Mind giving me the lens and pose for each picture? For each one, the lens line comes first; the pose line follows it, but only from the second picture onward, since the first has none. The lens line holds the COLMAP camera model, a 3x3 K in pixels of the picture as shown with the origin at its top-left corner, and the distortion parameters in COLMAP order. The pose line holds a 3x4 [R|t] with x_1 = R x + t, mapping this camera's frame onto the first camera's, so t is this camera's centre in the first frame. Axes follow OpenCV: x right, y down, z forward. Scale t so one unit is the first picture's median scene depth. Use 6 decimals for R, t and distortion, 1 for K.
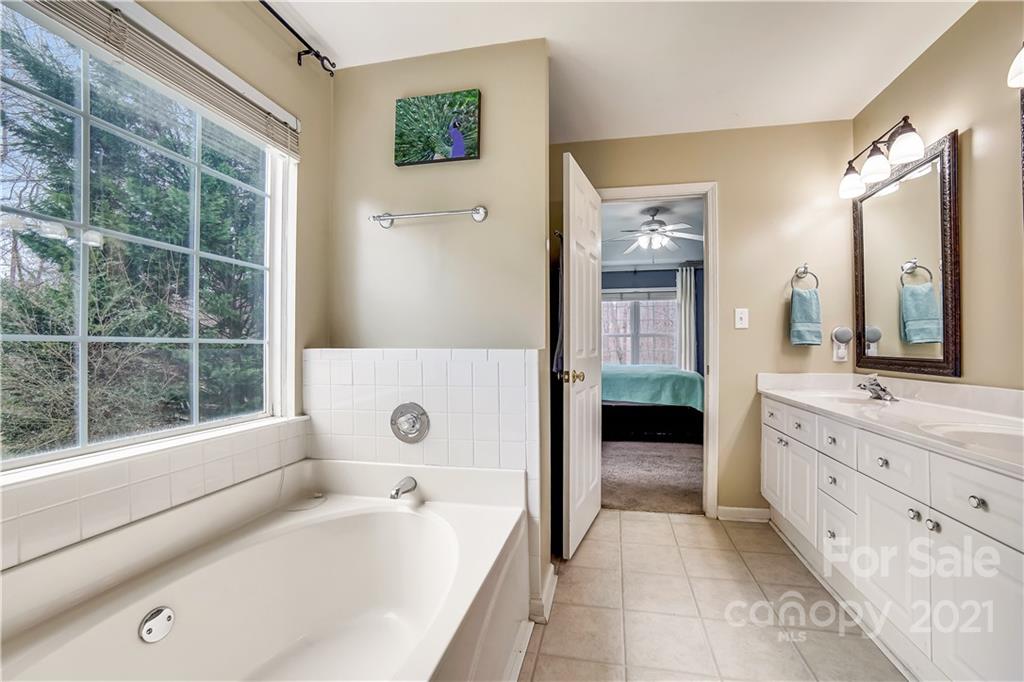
lens RADIAL K [[412.4, 0, 514.7], [0, 412.4, 337.7], [0, 0, 1]] dist [-0.022207, 0.000304]
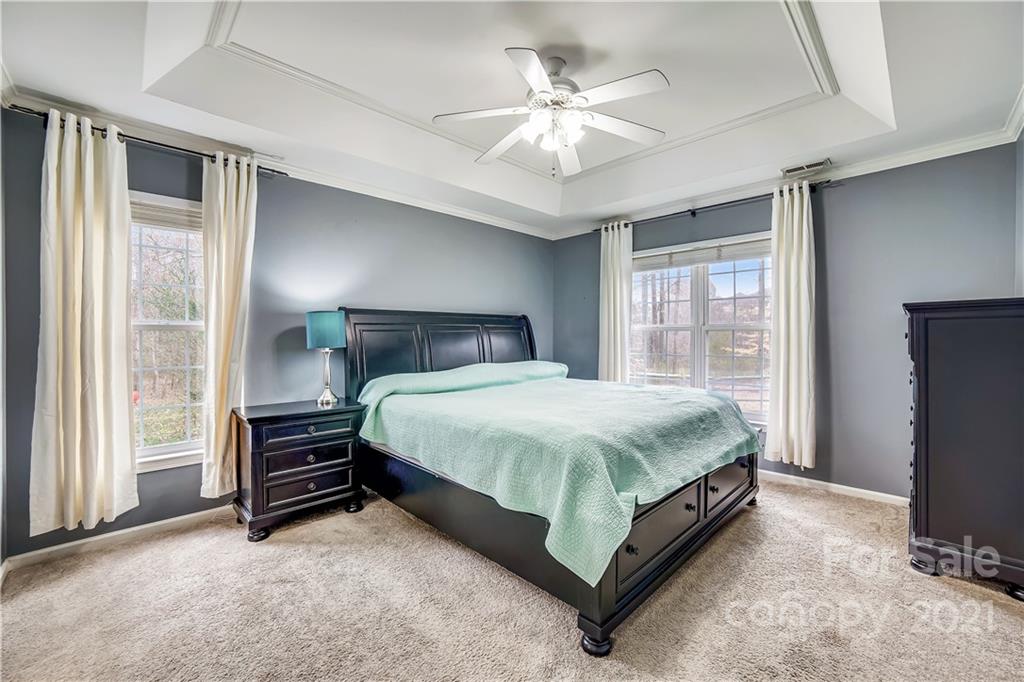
lens RADIAL K [[412.4, 0, 514.7], [0, 412.4, 337.7], [0, 0, 1]] dist [-0.022207, 0.000304]
pose [[0.844390, 0.003778, -0.535716, 0.399493], [0.012091, 0.999586, 0.026107, -0.012252], [0.535593, -0.028522, 0.843995, 0.428422]]
